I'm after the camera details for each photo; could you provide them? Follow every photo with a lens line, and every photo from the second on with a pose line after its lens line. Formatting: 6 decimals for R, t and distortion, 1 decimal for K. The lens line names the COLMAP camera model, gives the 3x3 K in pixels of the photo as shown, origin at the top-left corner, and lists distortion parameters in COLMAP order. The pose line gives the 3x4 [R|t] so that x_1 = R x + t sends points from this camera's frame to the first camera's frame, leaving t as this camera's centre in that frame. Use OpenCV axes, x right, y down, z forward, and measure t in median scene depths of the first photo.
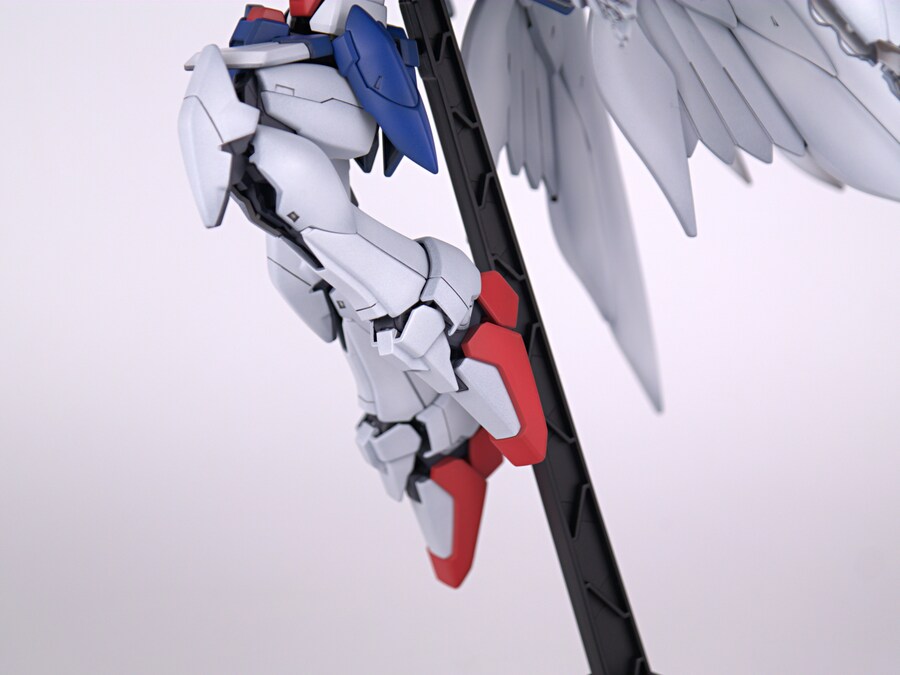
lens RADIAL K [[2314.9, 0, 432.5], [0, 2314.9, 354.2], [0, 0, 1]] dist [0.234843, 0.435770]
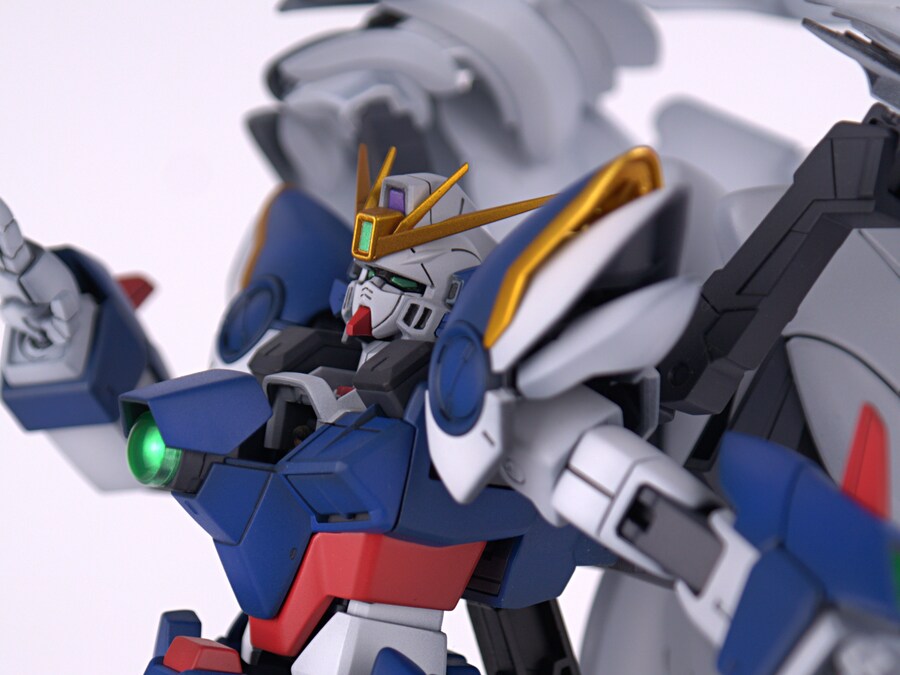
lens RADIAL K [[3068.3, 0, 448.5], [0, 3068.3, 484.6], [0, 0, 1]] dist [0.237169, 0.523073]
pose [[0.999817, 0.003494, 0.018801, -0.030473], [-0.003337, 0.999959, -0.008412, -0.168548], [-0.018829, 0.008348, 0.999788, 0.332728]]
